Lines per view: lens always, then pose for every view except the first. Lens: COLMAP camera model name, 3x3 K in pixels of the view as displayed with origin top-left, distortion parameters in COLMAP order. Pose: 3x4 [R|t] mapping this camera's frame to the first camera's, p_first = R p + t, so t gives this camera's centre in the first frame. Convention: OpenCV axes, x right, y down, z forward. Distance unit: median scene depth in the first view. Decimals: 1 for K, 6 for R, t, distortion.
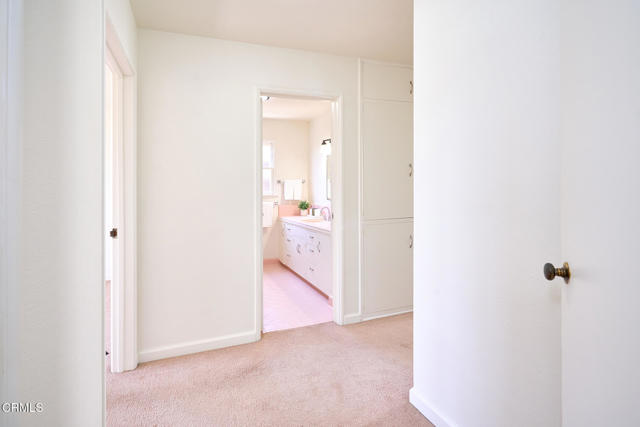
lens RADIAL K [[299.2, 0, 321.8], [0, 299.2, 209.2], [0, 0, 1]] dist [0.000464, 0.000039]
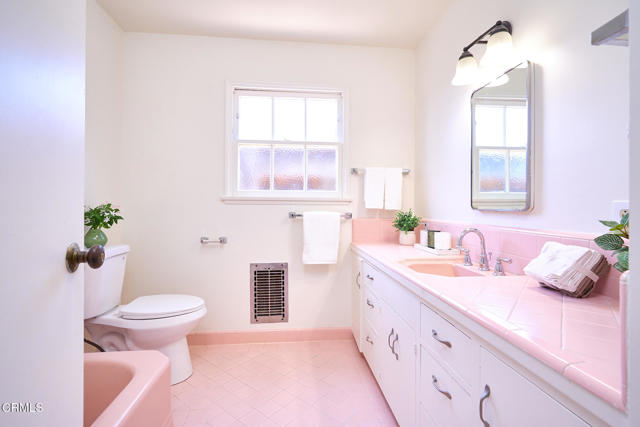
lens RADIAL K [[299.2, 0, 321.8], [0, 299.2, 209.2], [0, 0, 1]] dist [0.000464, 0.000039]
pose [[0.950505, 0.015392, -0.310326, -0.041661], [-0.026788, 0.999113, -0.032492, -0.013549], [0.309551, 0.039197, 0.950075, 0.527776]]
